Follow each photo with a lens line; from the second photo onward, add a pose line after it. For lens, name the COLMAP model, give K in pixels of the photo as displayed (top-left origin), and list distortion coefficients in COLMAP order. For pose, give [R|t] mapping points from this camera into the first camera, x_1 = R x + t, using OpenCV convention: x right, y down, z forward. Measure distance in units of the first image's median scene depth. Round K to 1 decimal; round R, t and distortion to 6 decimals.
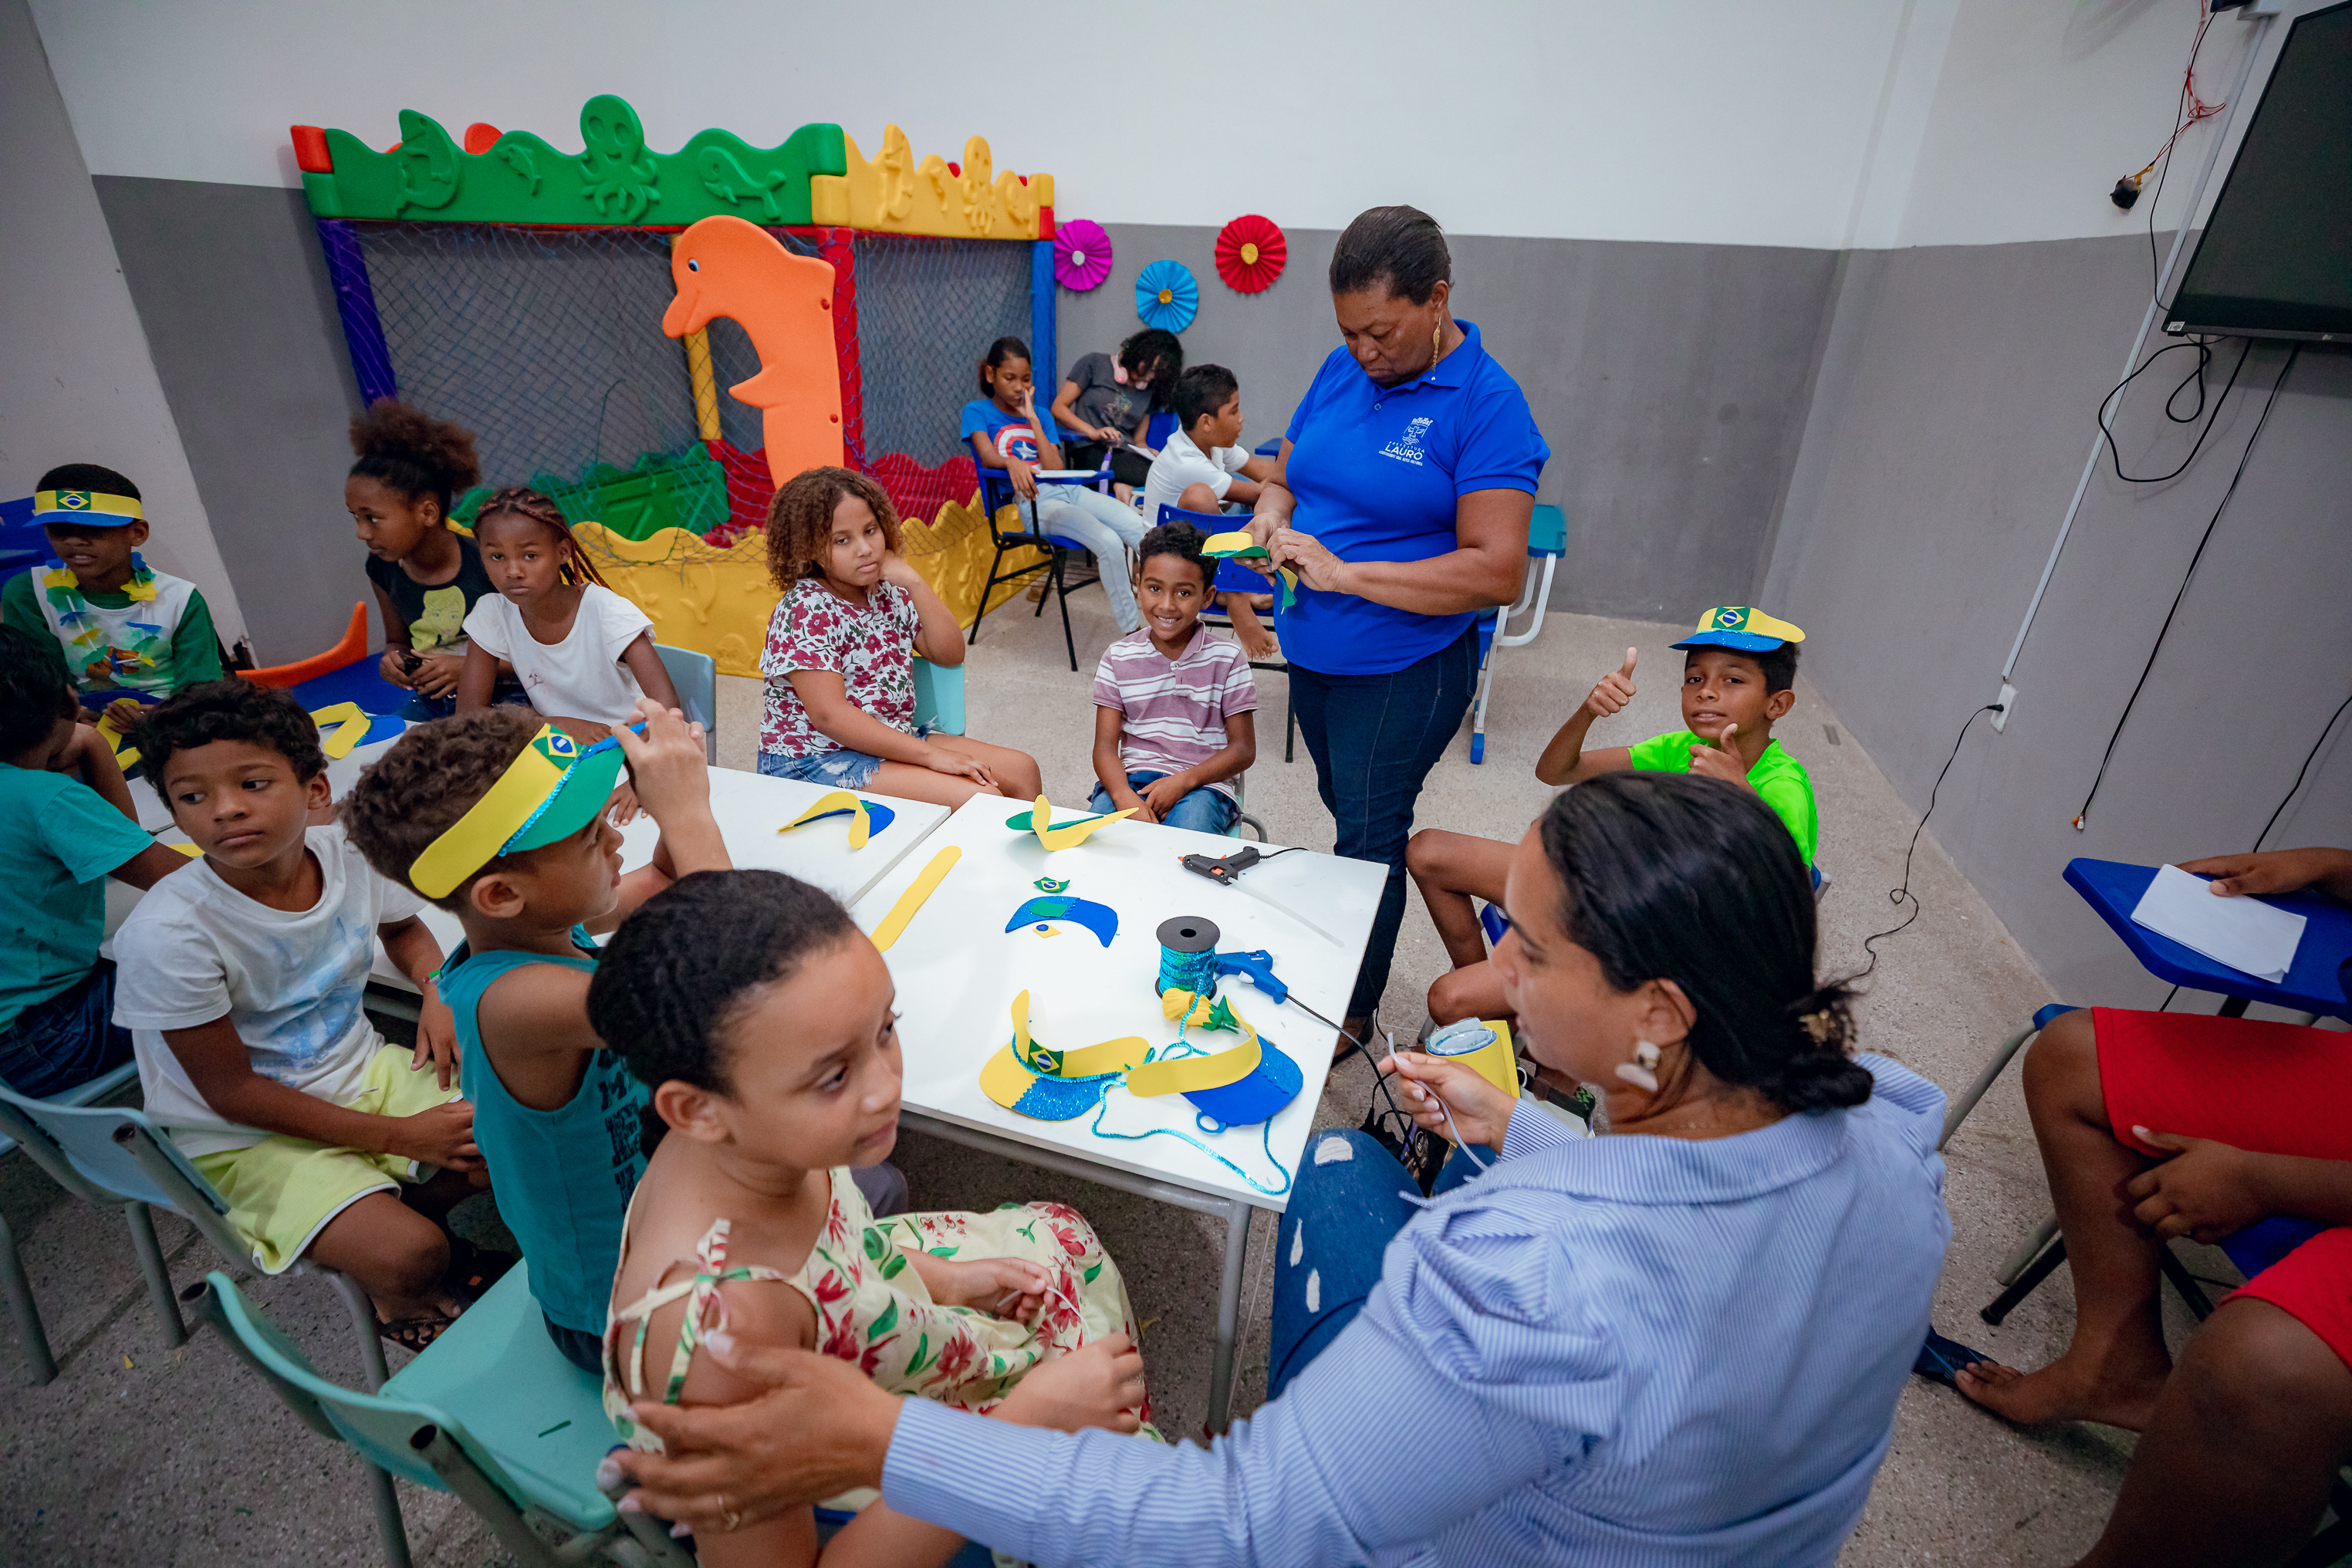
lens RADIAL K [[1059.3, 0, 1176.0], [0, 1059.3, 784.0], [0, 0, 1]] dist [-0.039102, 0.008976]
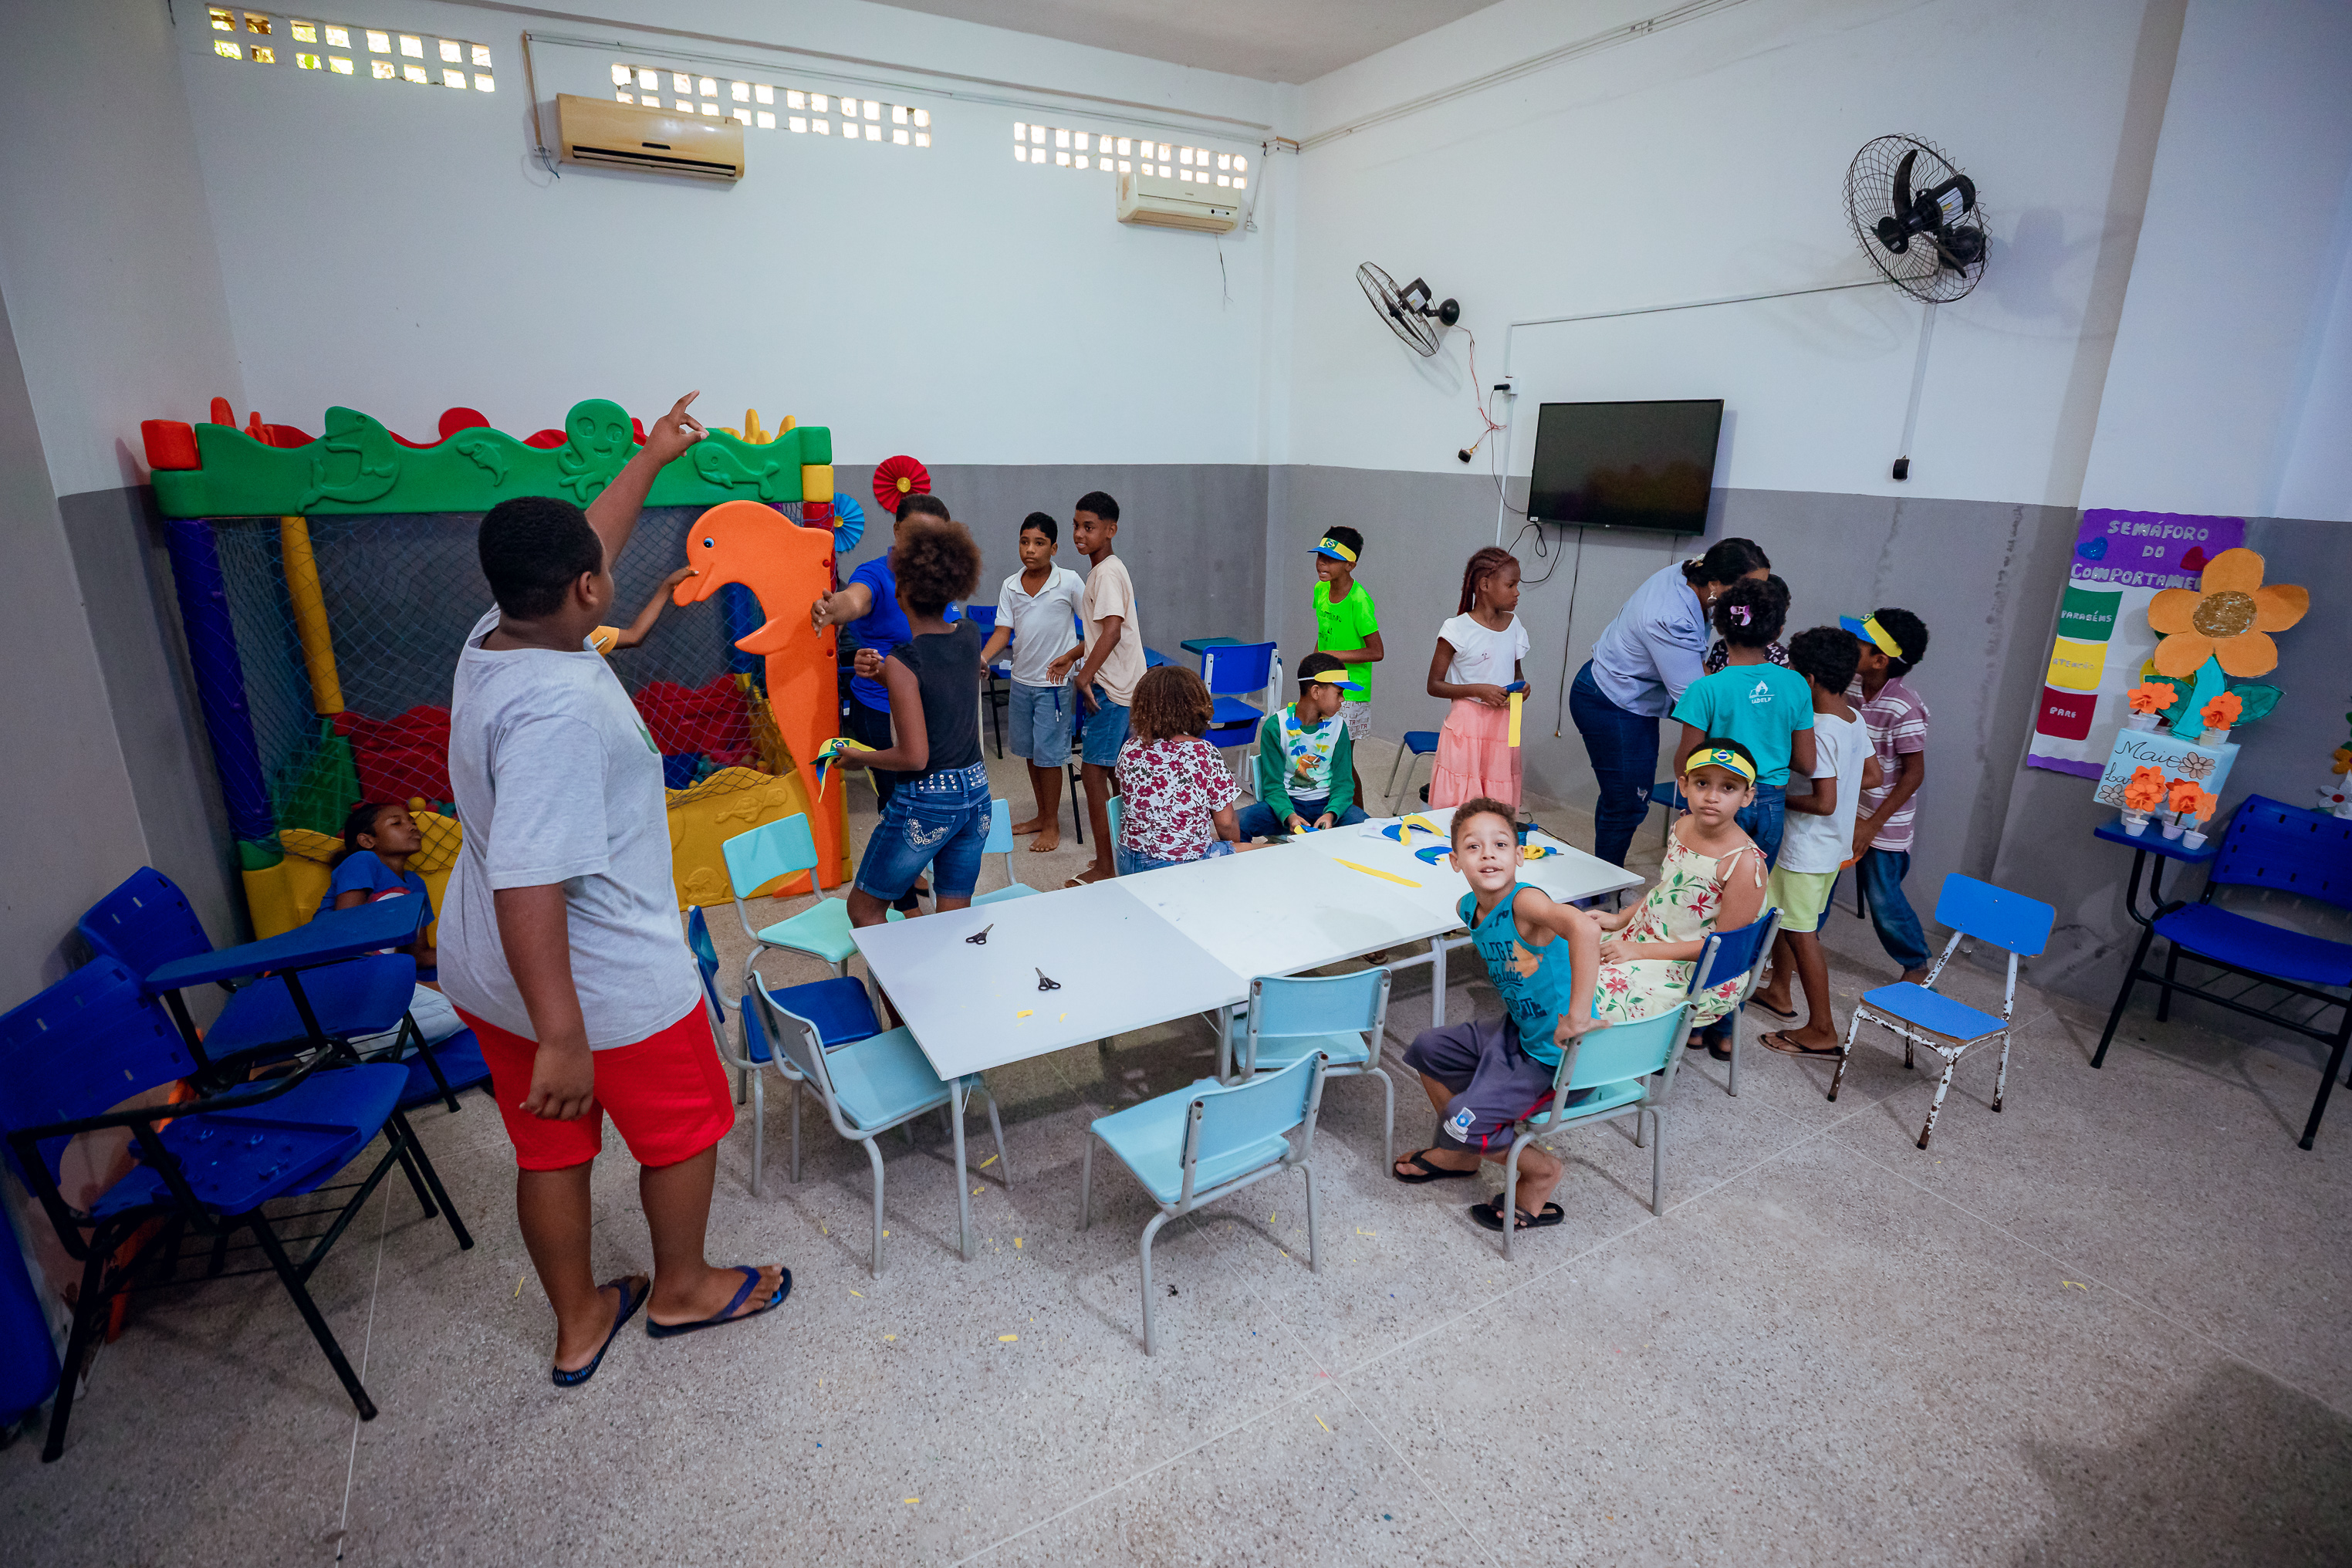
lens RADIAL K [[1146.8, 0, 1215.8], [0, 1146.8, 790.7], [0, 0, 1]] dist [-0.048890, 0.014414]
pose [[0.691131, -0.231966, 0.684492, -0.970280], [0.324118, 0.945993, -0.006676, -0.049167], [-0.645977, 0.226470, 0.728989, -0.197705]]
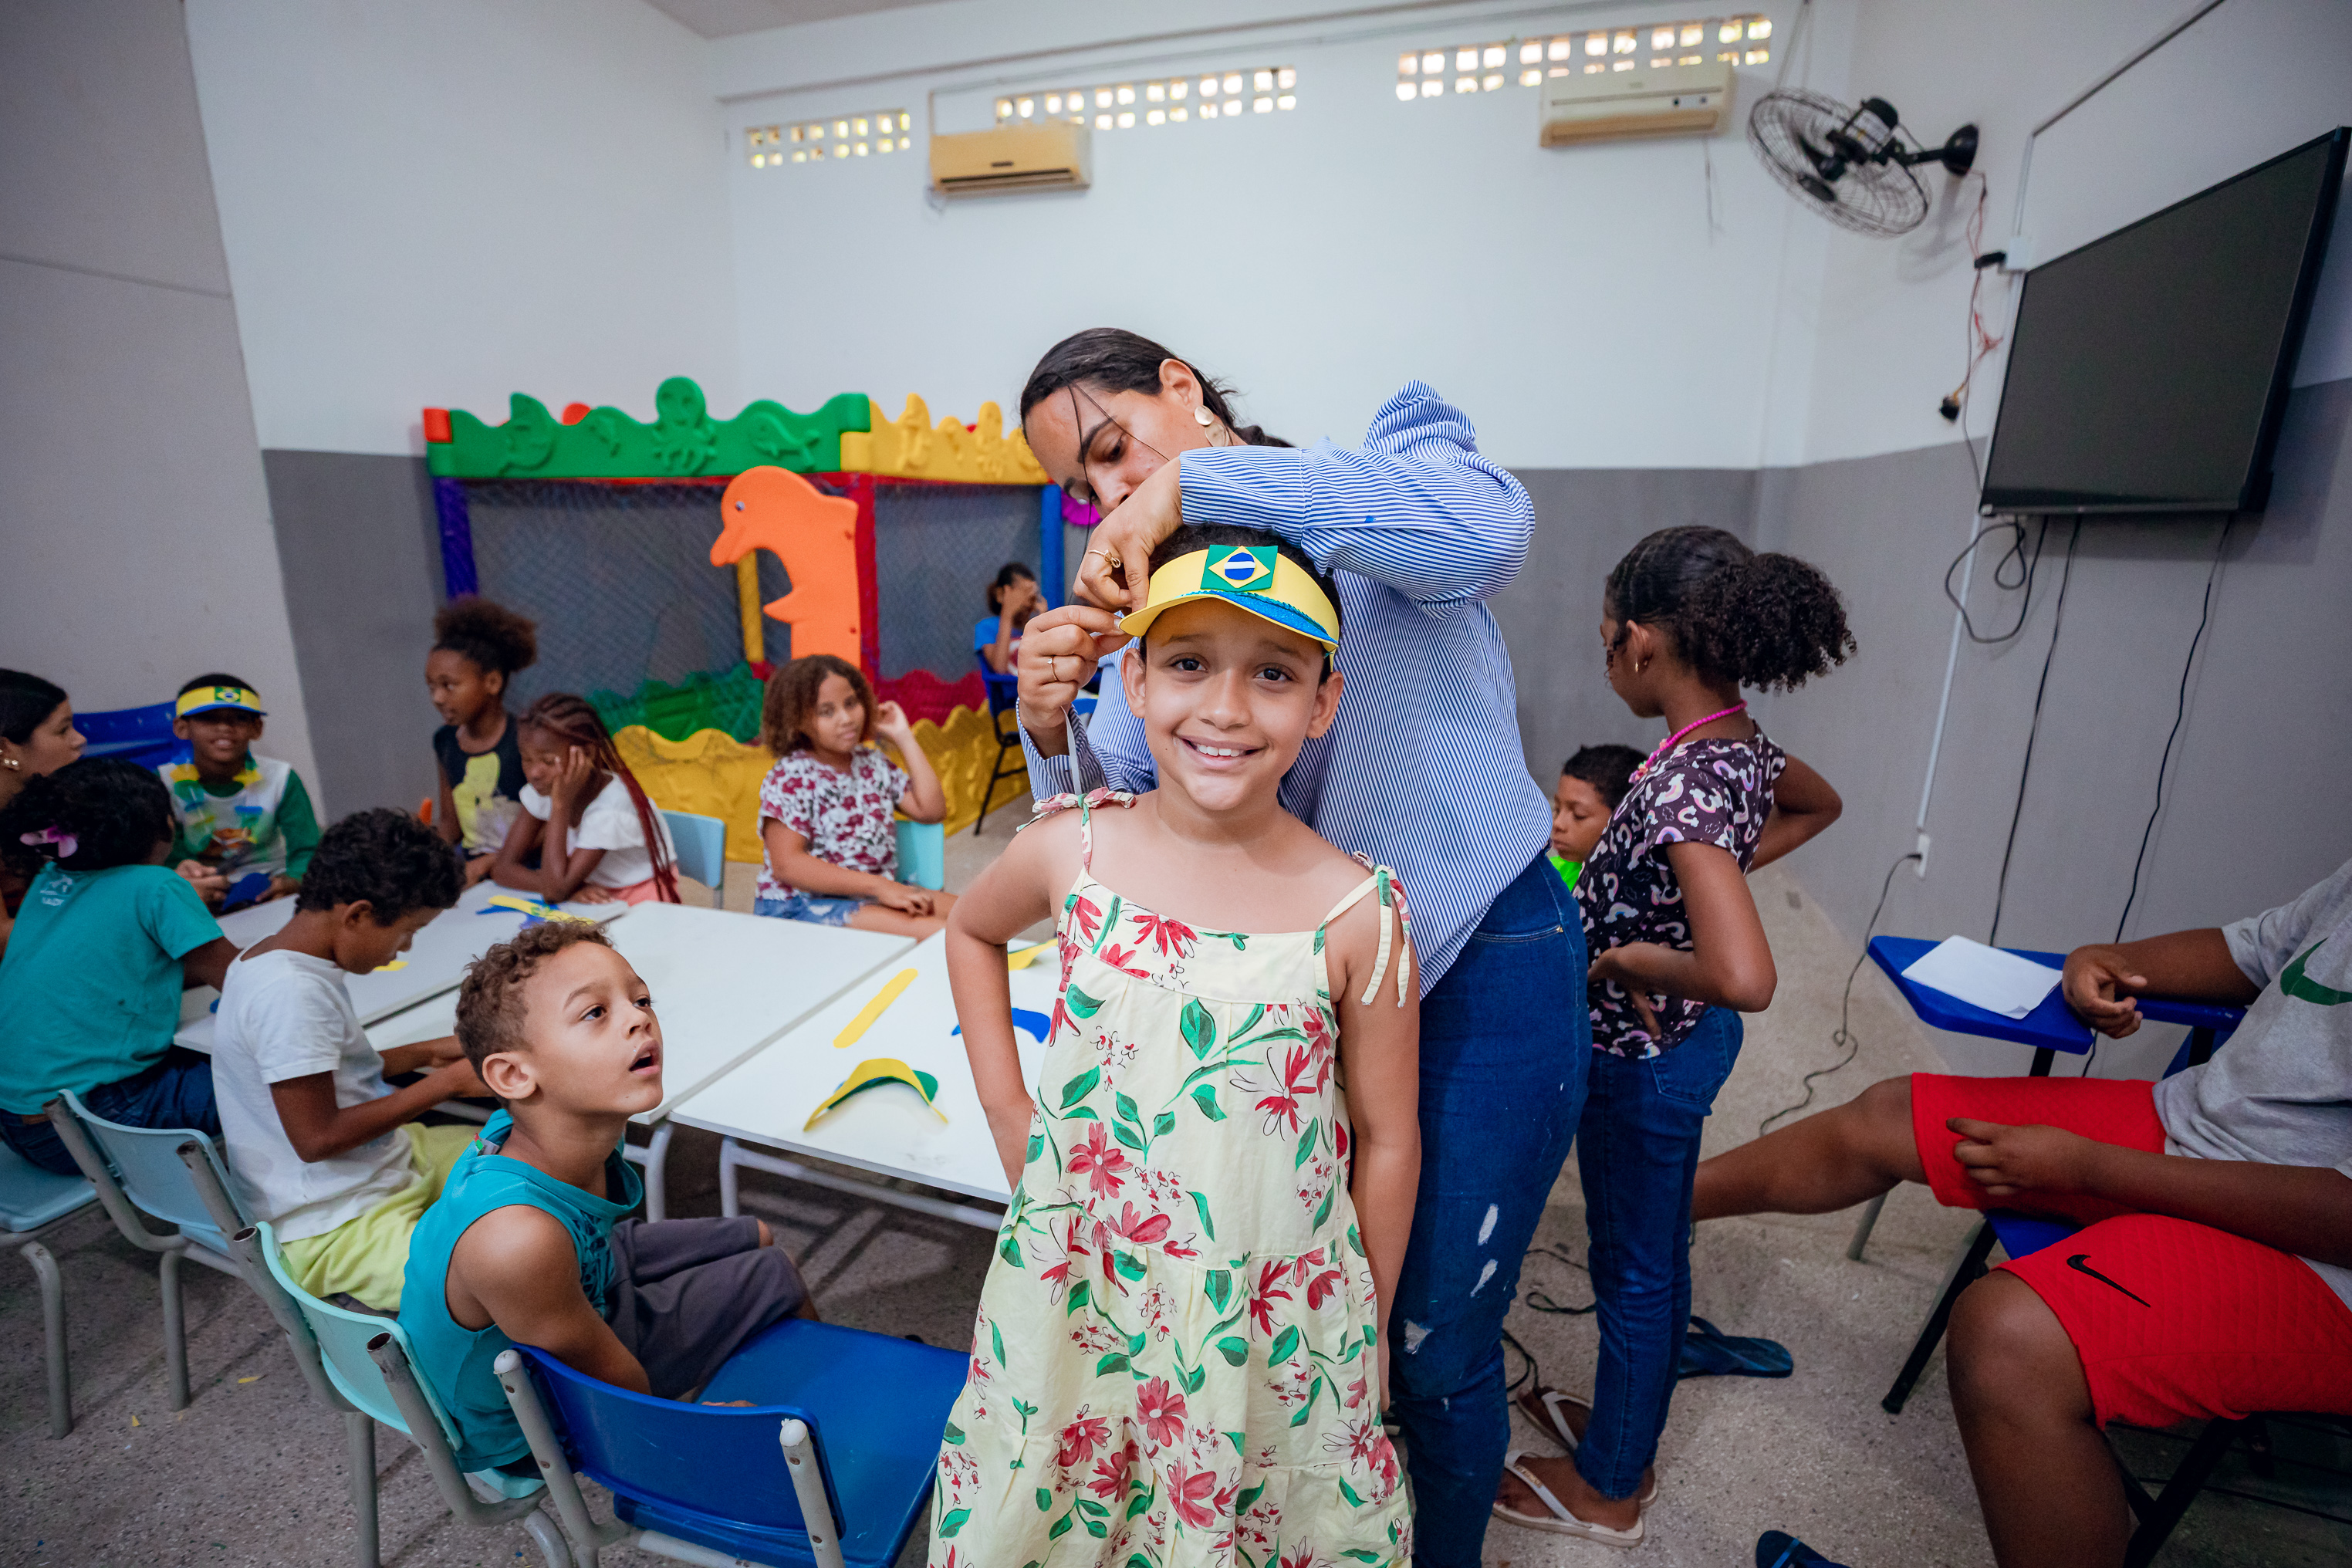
lens RADIAL K [[1069.3, 0, 1176.0], [0, 1069.3, 784.0], [0, 0, 1]] dist [-0.043272, 0.009728]
pose [[0.999145, -0.017732, -0.037347, 0.067175], [0.009522, 0.977764, -0.209490, 0.062328], [0.040231, 0.208956, 0.977097, -0.081125]]
